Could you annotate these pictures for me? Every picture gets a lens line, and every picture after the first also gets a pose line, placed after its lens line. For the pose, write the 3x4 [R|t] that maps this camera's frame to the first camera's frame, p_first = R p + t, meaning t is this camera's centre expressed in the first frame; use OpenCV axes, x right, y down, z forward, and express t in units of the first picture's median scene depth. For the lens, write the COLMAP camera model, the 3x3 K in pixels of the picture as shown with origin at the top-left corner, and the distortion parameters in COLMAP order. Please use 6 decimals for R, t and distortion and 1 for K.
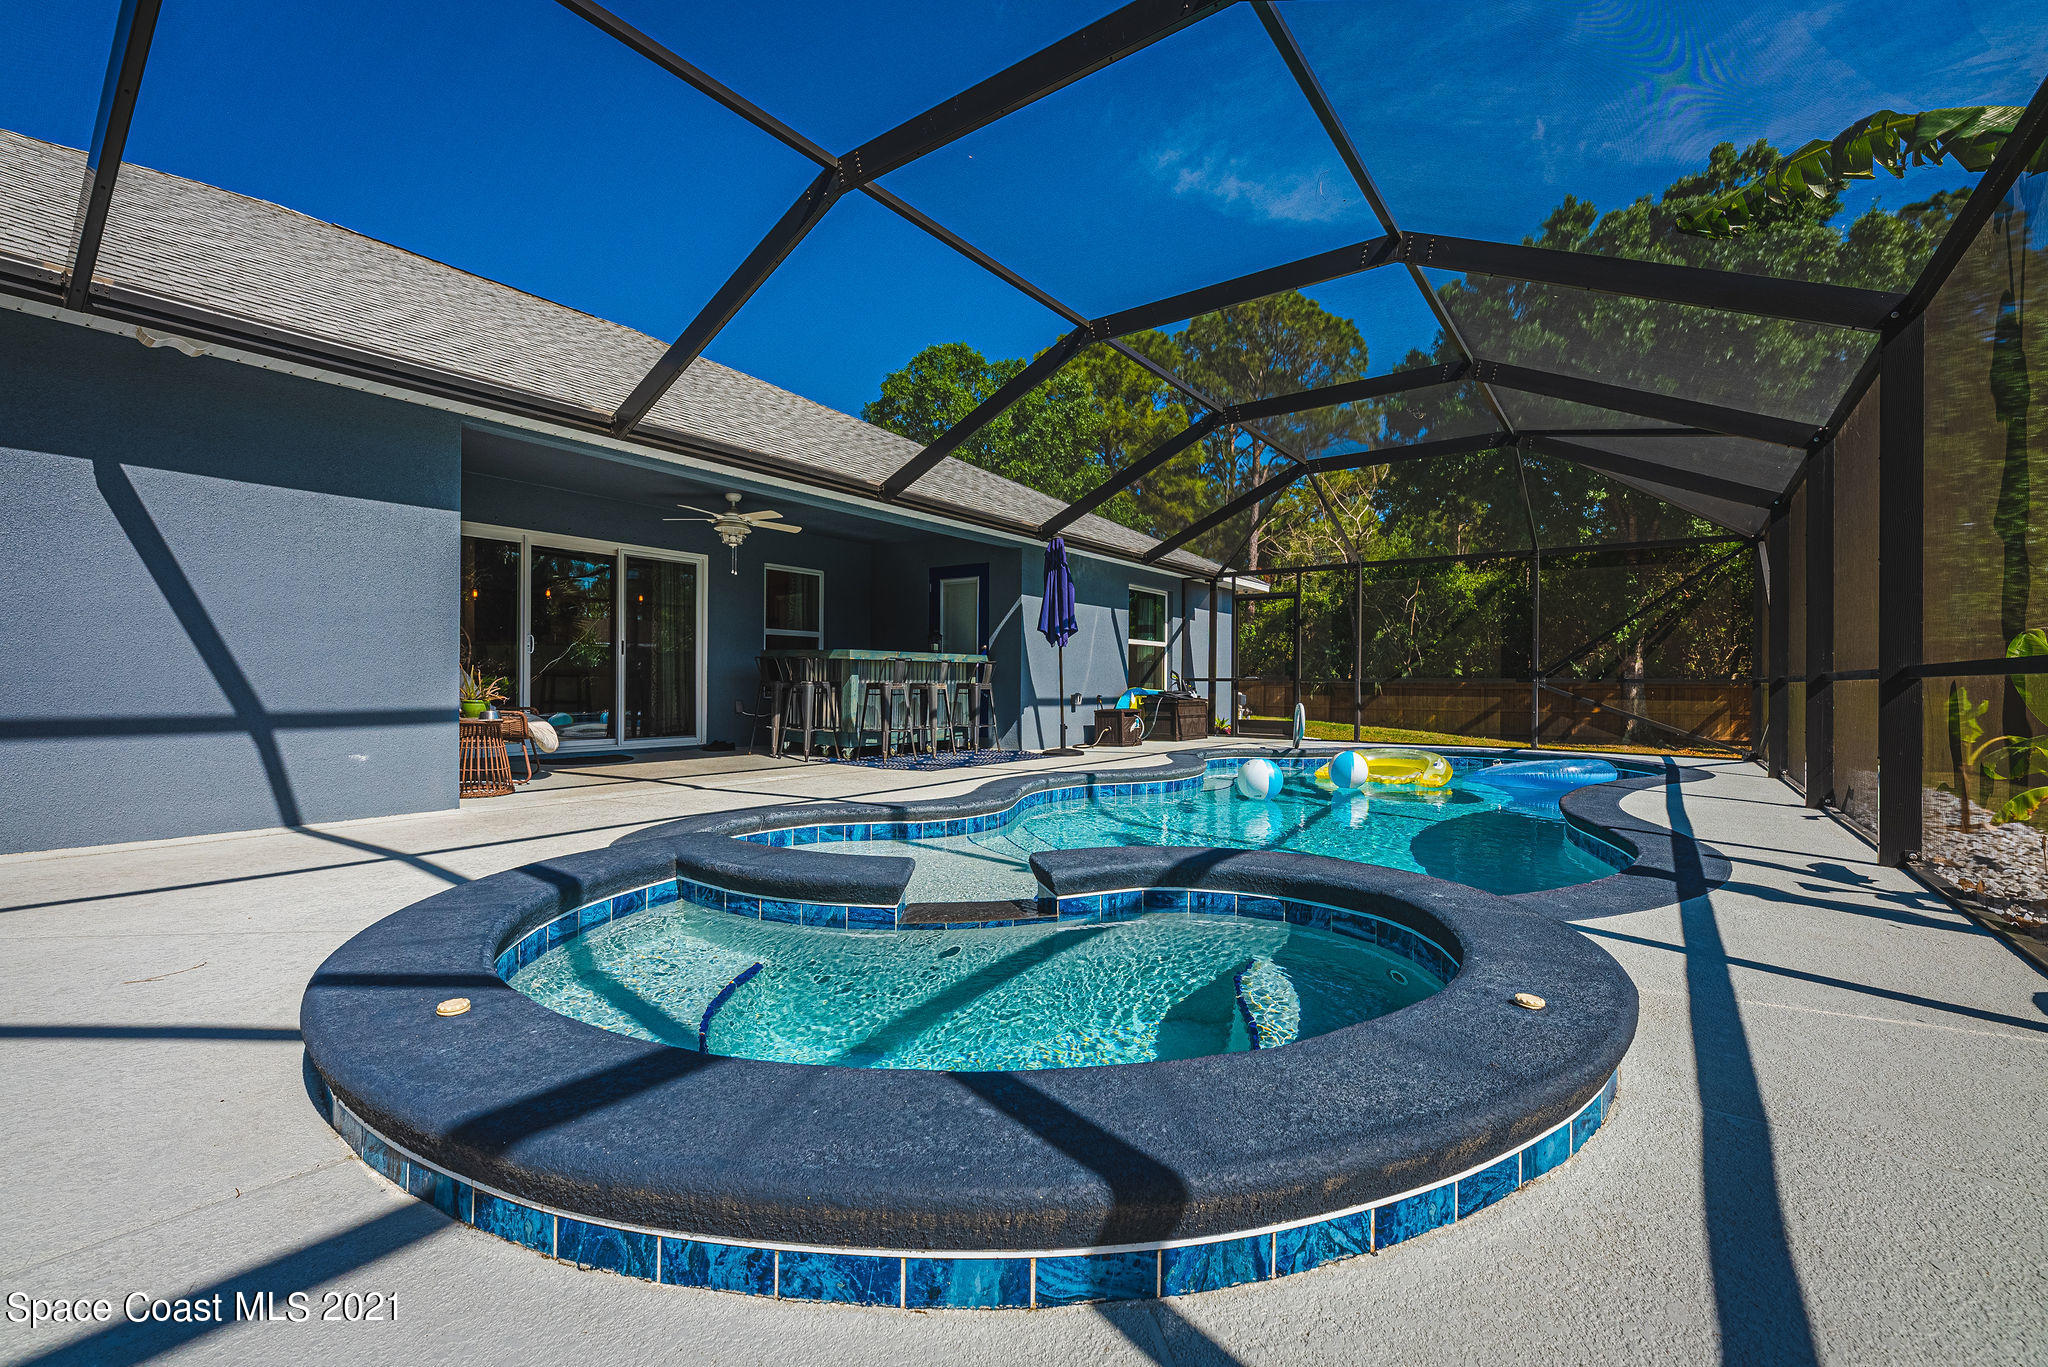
lens RADIAL K [[855.3, 0, 1019.8], [0, 855.3, 679.7], [0, 0, 1]] dist [0.000833, 0.000173]
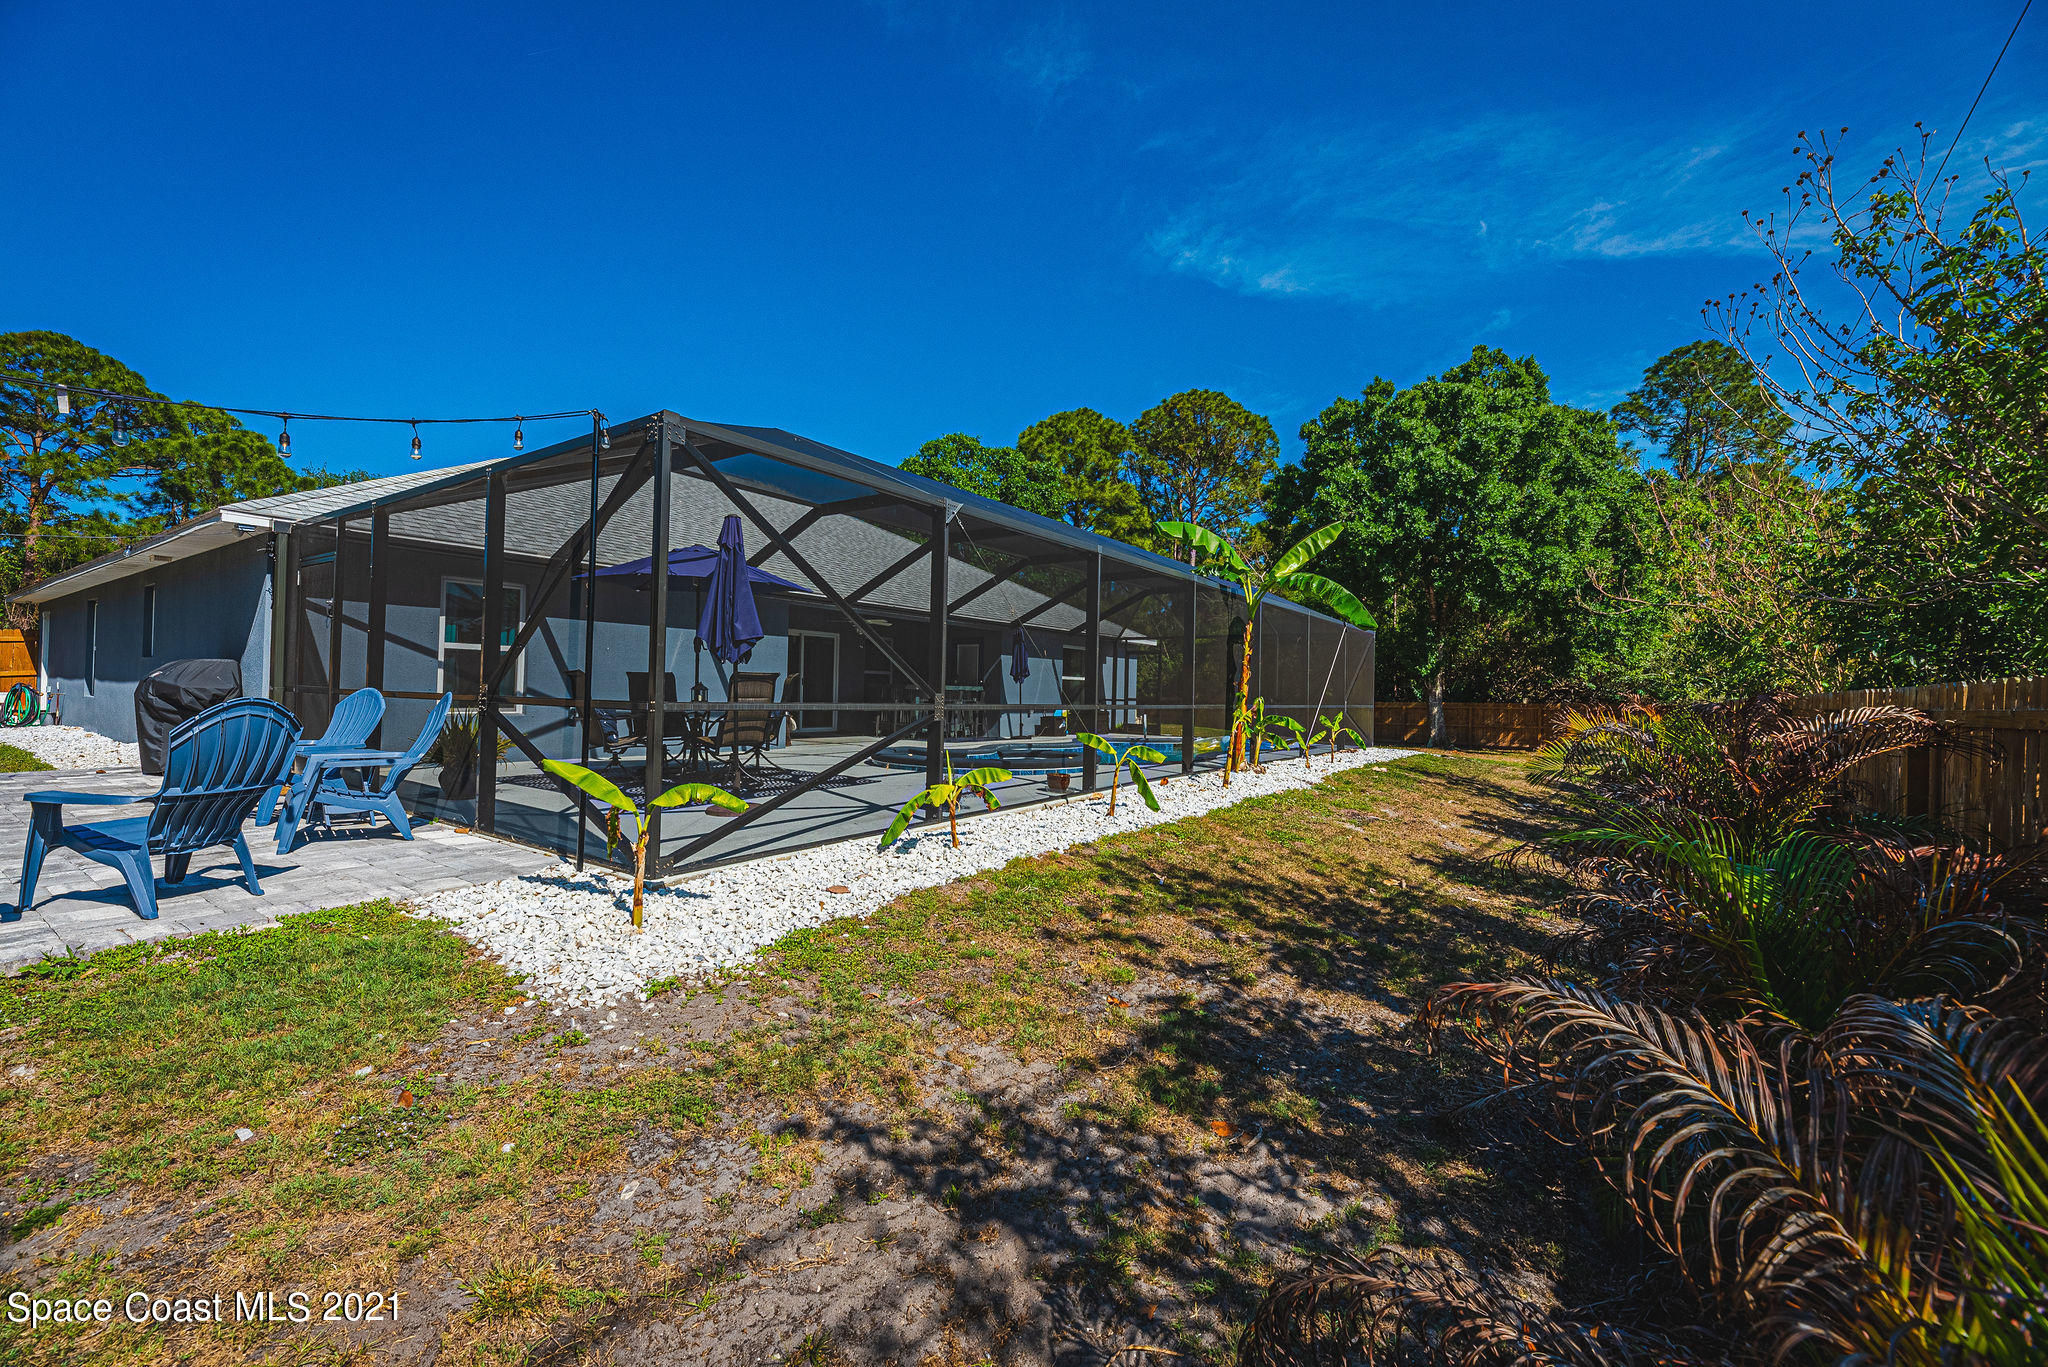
lens RADIAL K [[828.6, 0, 1039.3], [0, 828.6, 660.9], [0, 0, 1]] dist [0.000104, -0.000364]
pose [[0.999154, 0.018646, 0.036649, 0.012738], [-0.017524, 0.999375, -0.030693, -0.021170], [-0.037198, 0.030025, 0.998857, -0.570308]]
